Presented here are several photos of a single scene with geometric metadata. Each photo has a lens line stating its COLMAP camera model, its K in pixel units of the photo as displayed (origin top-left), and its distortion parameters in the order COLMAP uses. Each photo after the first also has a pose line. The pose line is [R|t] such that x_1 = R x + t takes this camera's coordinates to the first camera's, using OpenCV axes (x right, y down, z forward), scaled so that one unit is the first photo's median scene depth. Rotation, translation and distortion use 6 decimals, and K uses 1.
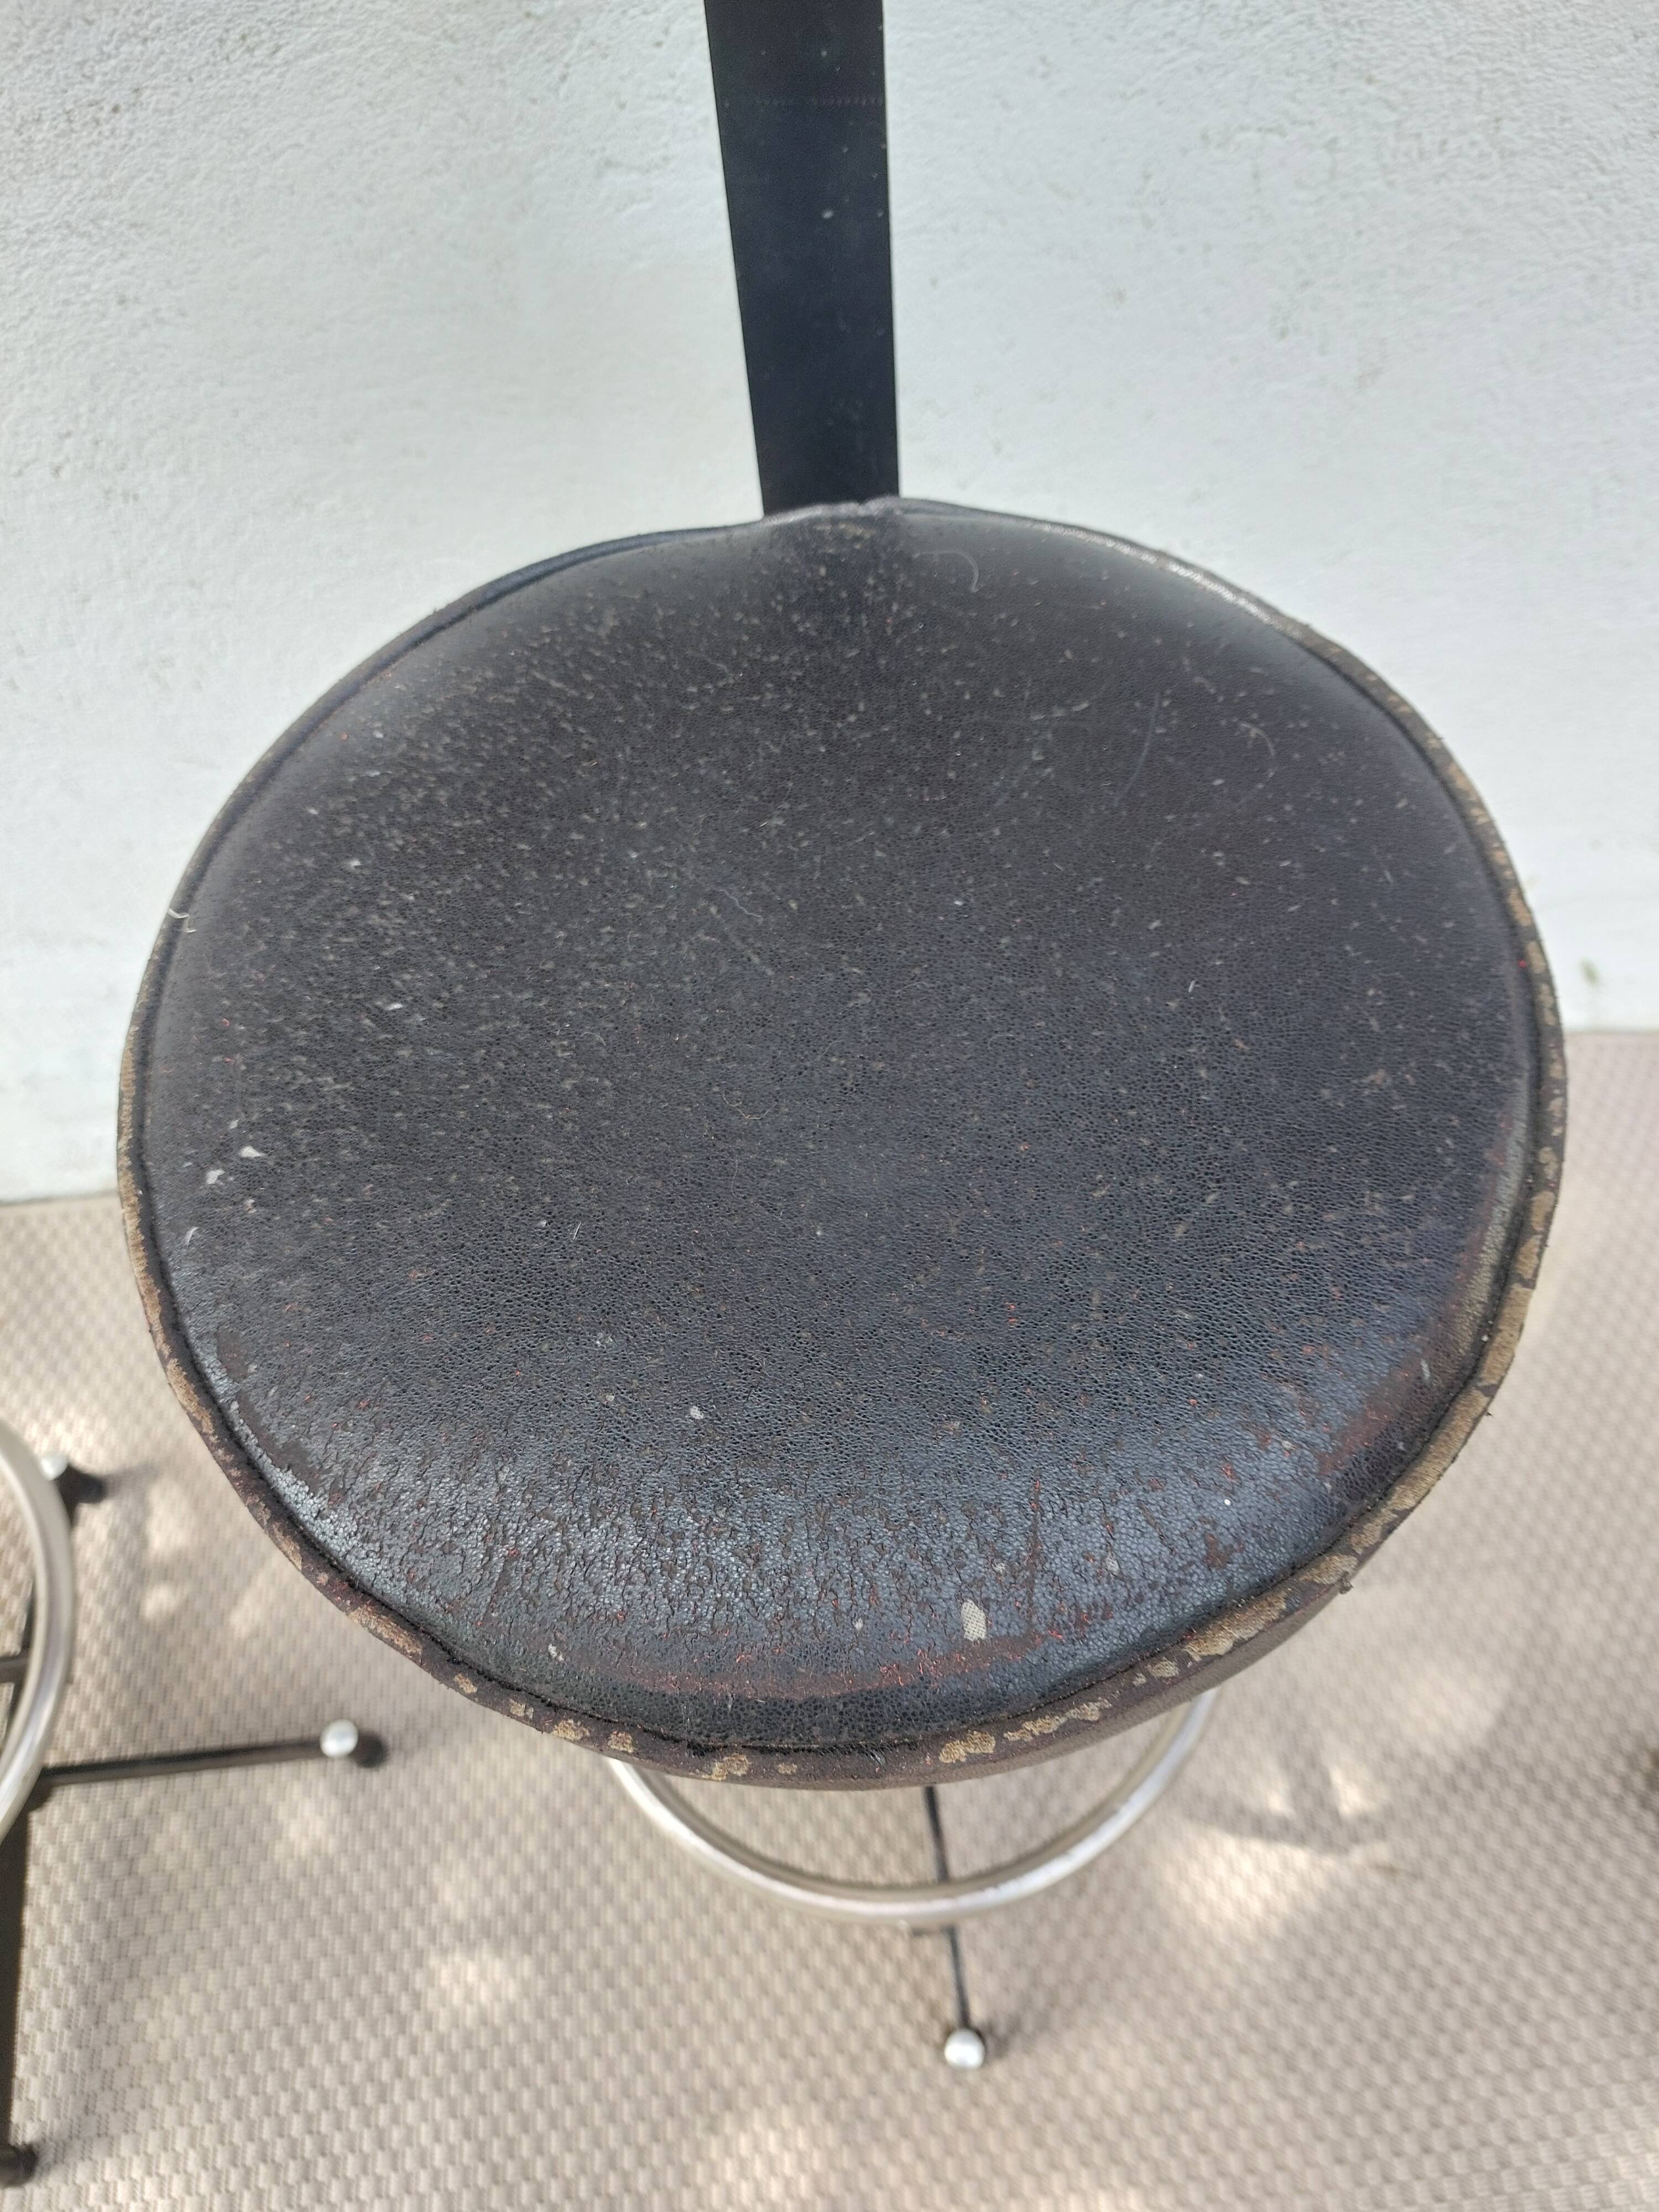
lens RADIAL K [[1622.1, 0, 847.7], [0, 1622.1, 1111.8], [0, 0, 1]] dist [0.000216, -0.002627]
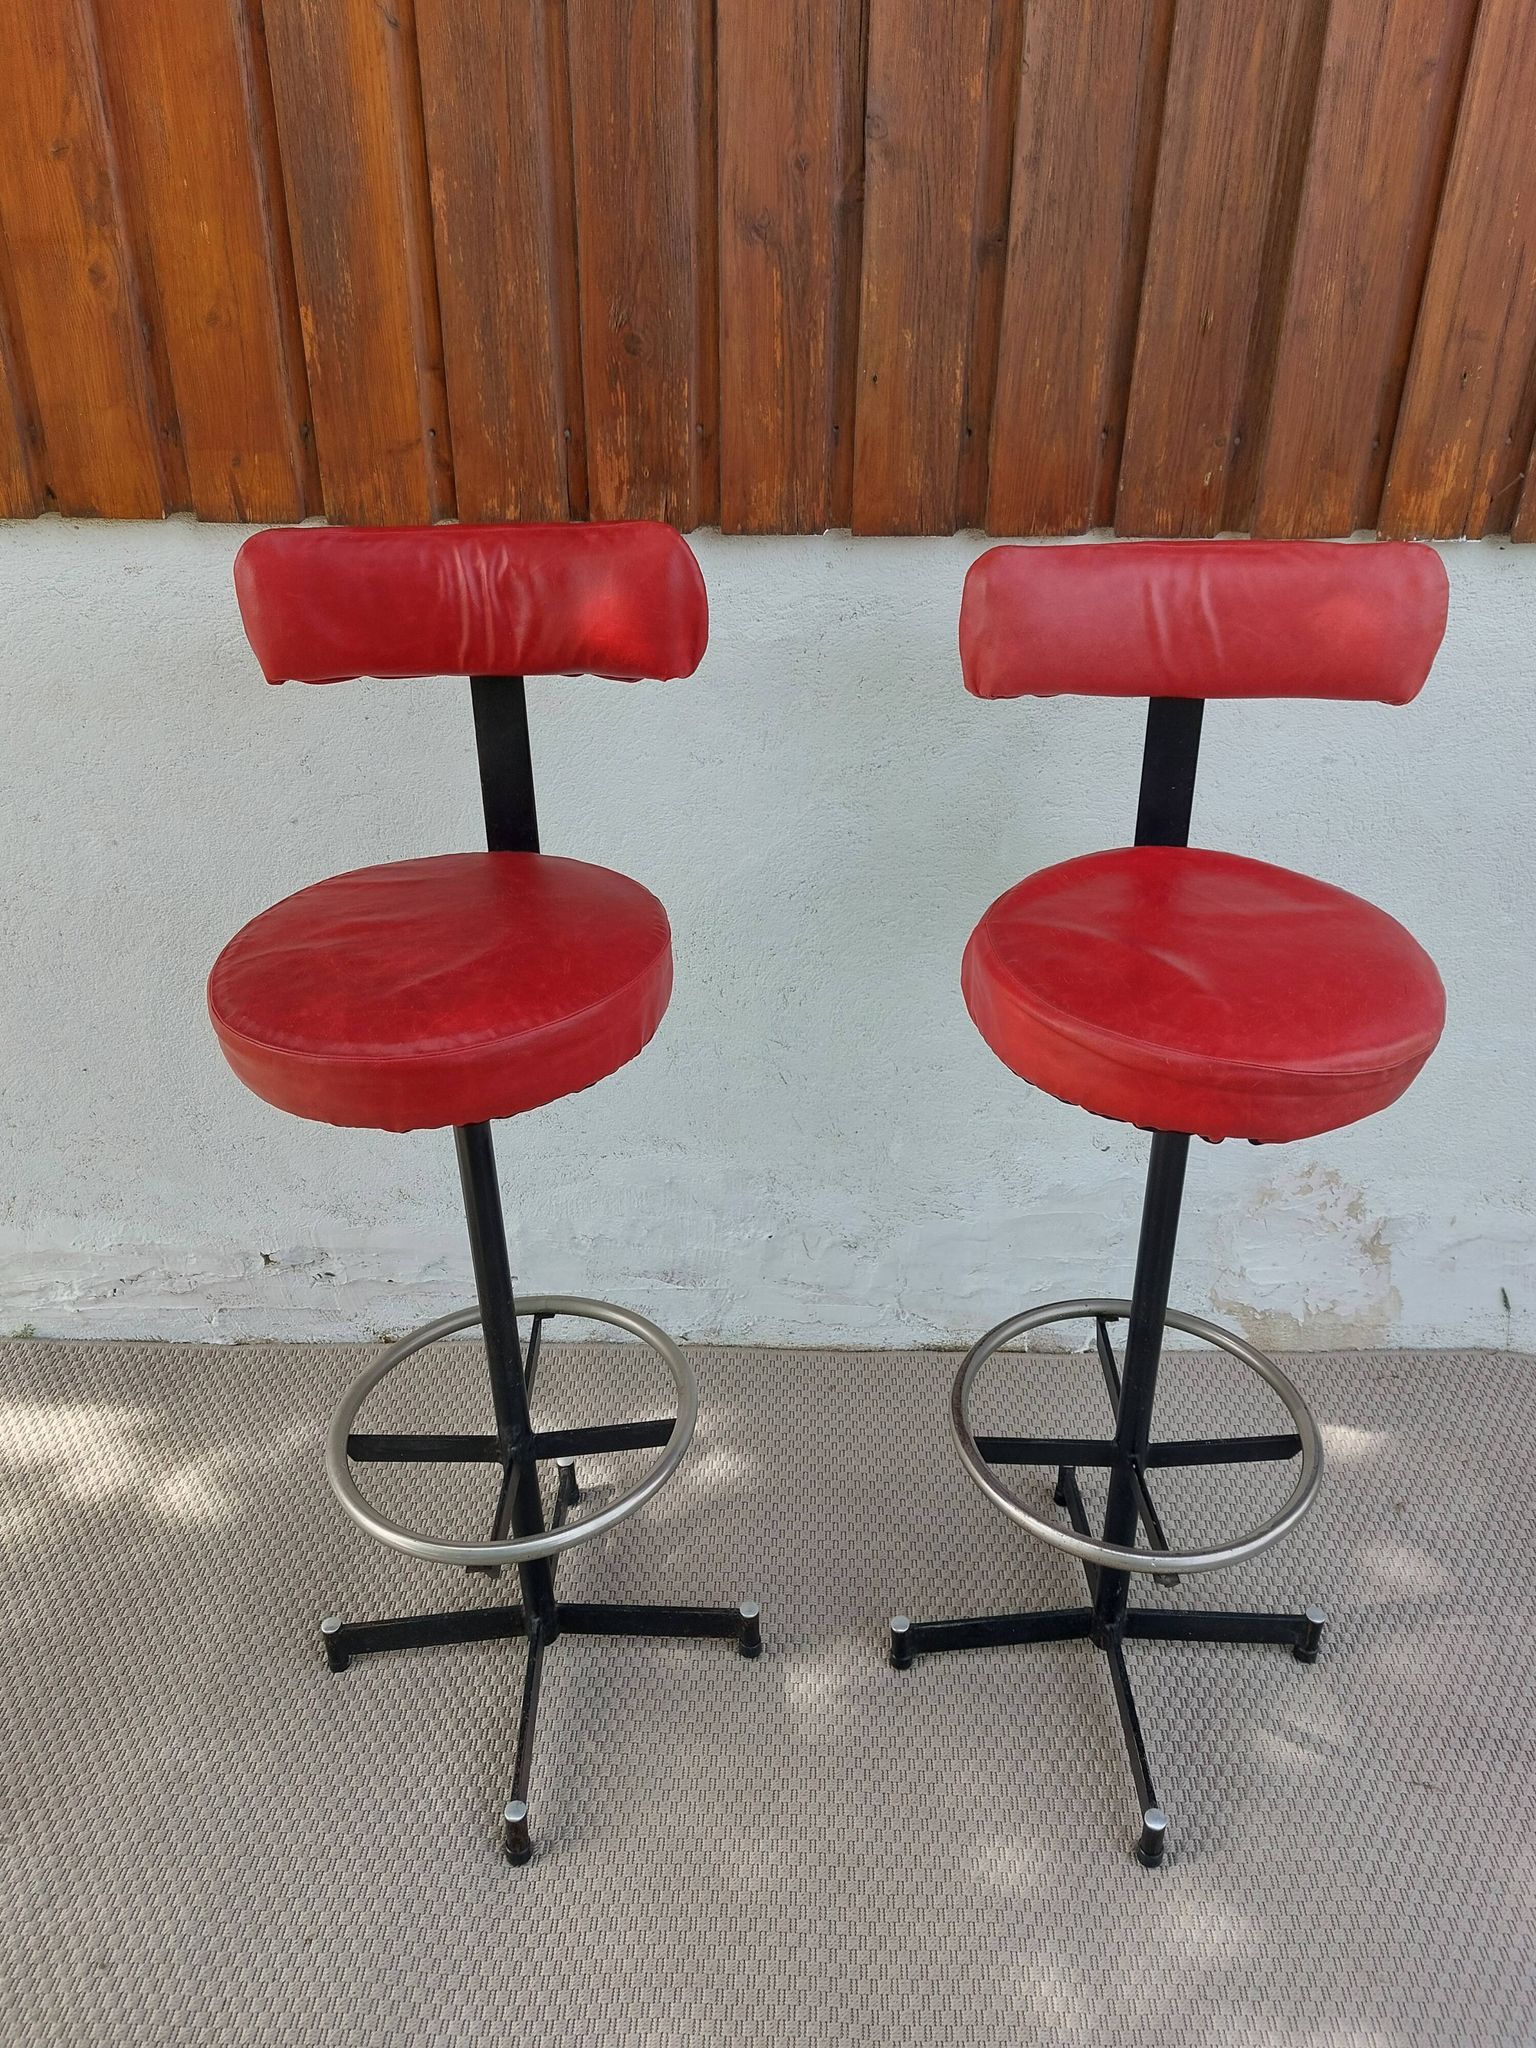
lens RADIAL K [[1479.4, 0, 761.5], [0, 1479.4, 1011.9], [0, 0, 1]] dist [0.073855, -0.106493]
pose [[0.992242, 0.097119, -0.077612, -0.304363], [-0.123054, 0.856141, -0.501876, 0.772986], [0.017705, 0.507533, 0.861450, -0.725816]]
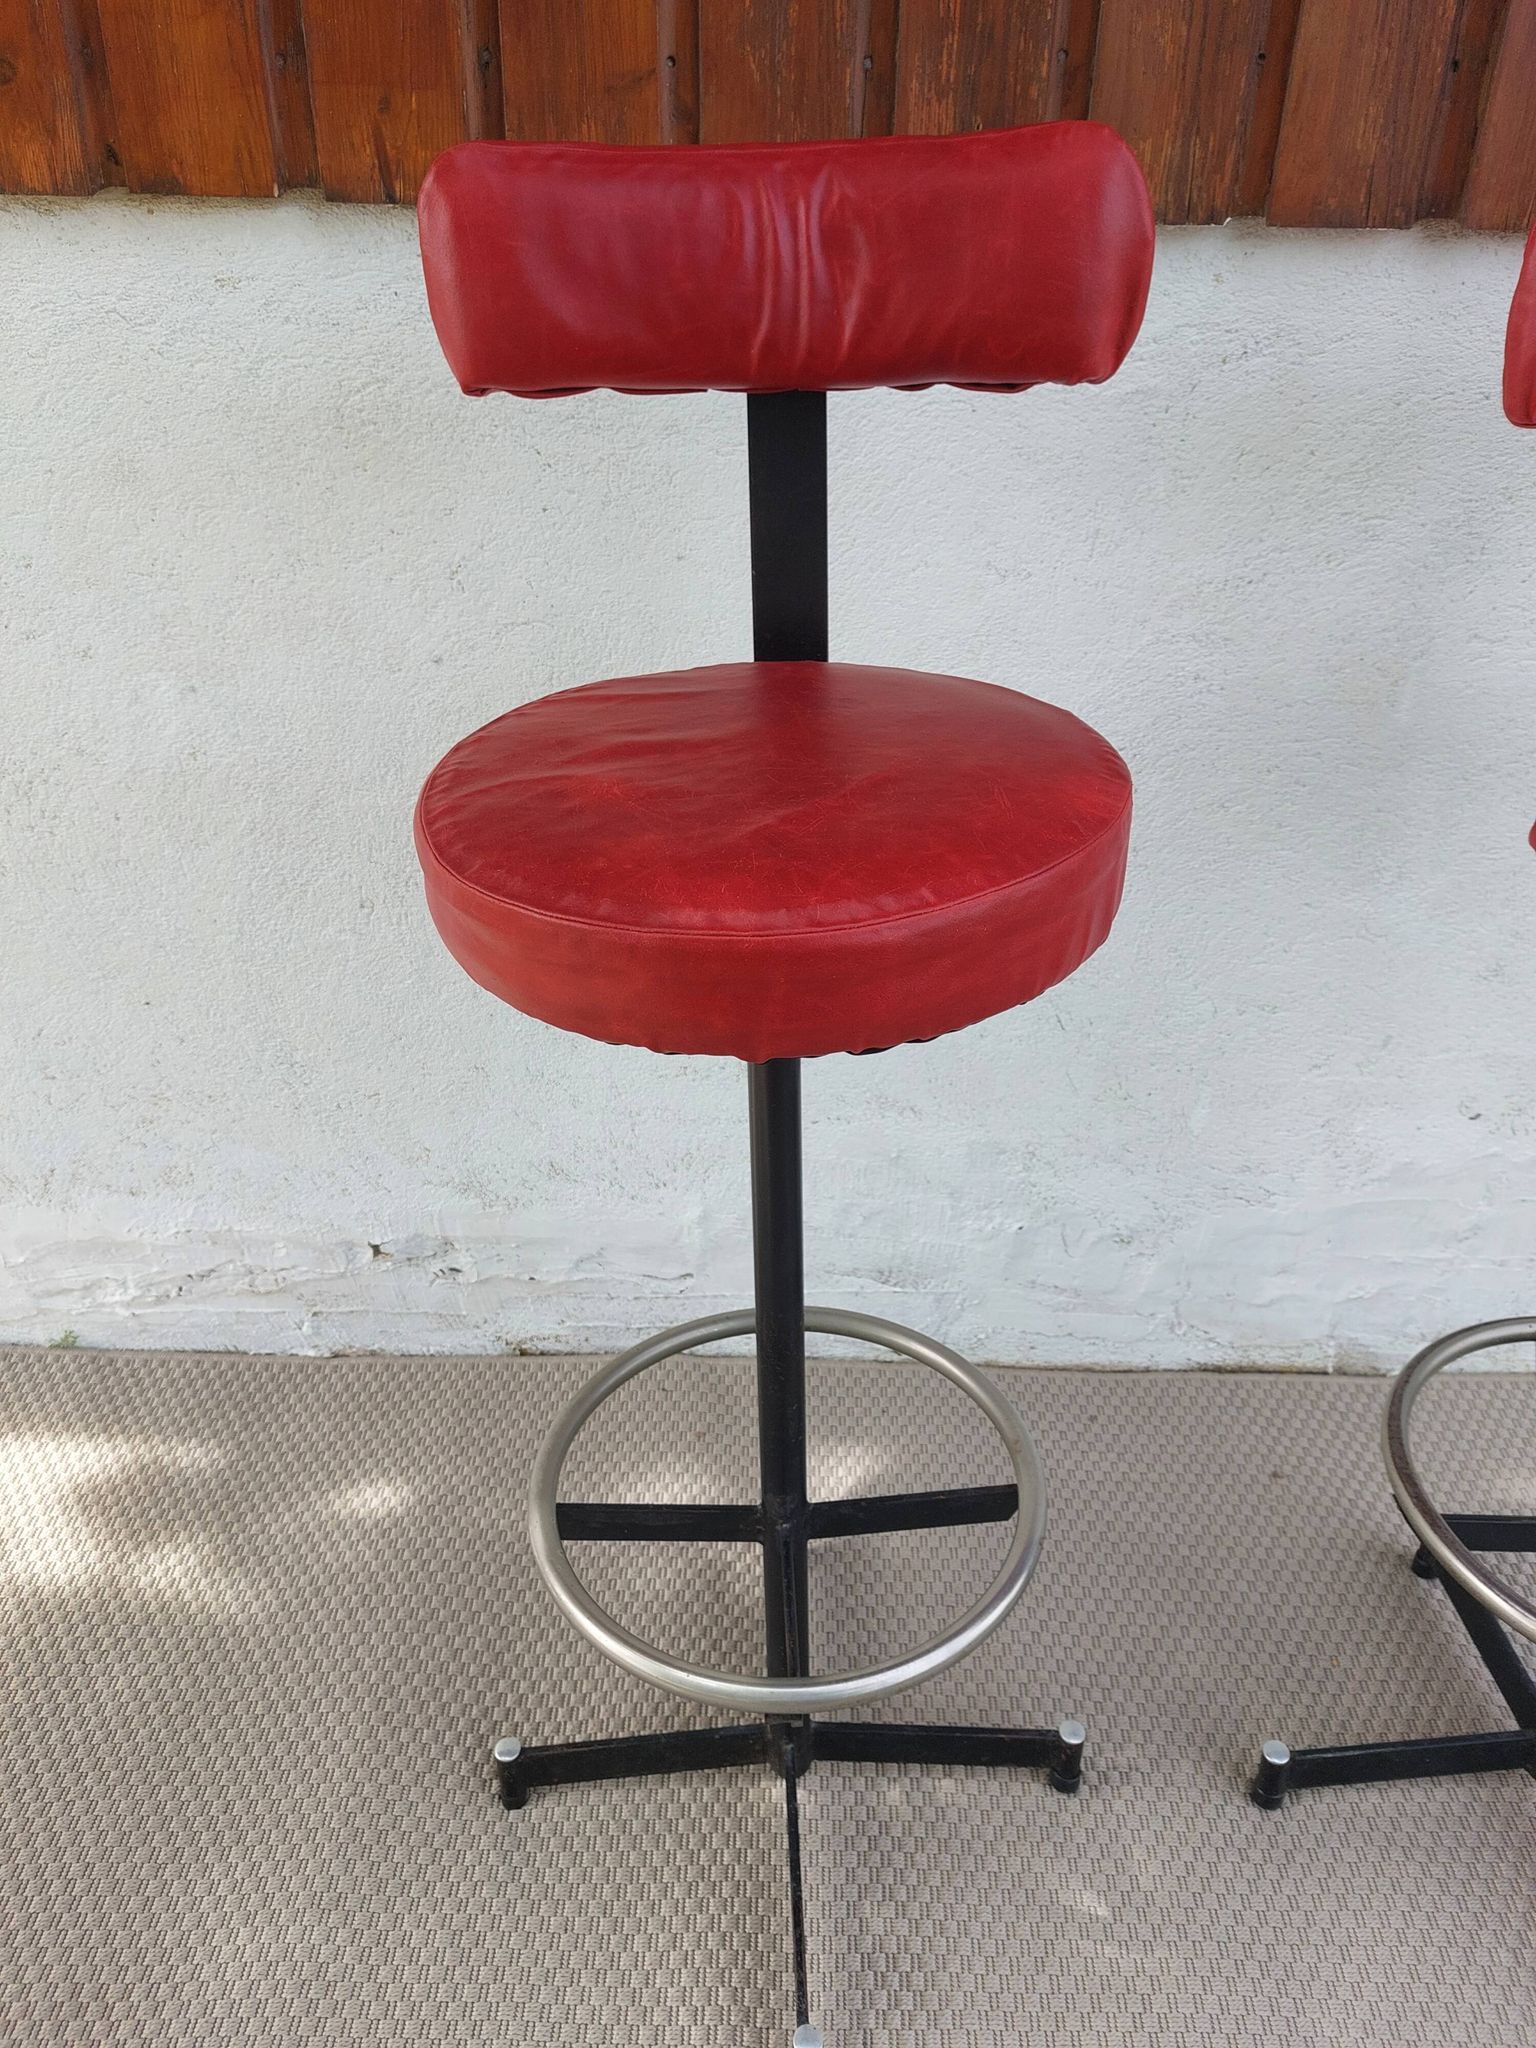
lens RADIAL K [[1507.6, 0, 763.1], [0, 1507.6, 1051.3], [0, 0, 1]] dist [0.054158, -0.059411]
pose [[0.992005, 0.106091, -0.068343, -0.632767], [-0.125767, 0.875816, -0.465971, 0.623482], [0.010421, 0.470841, 0.882157, -0.292731]]
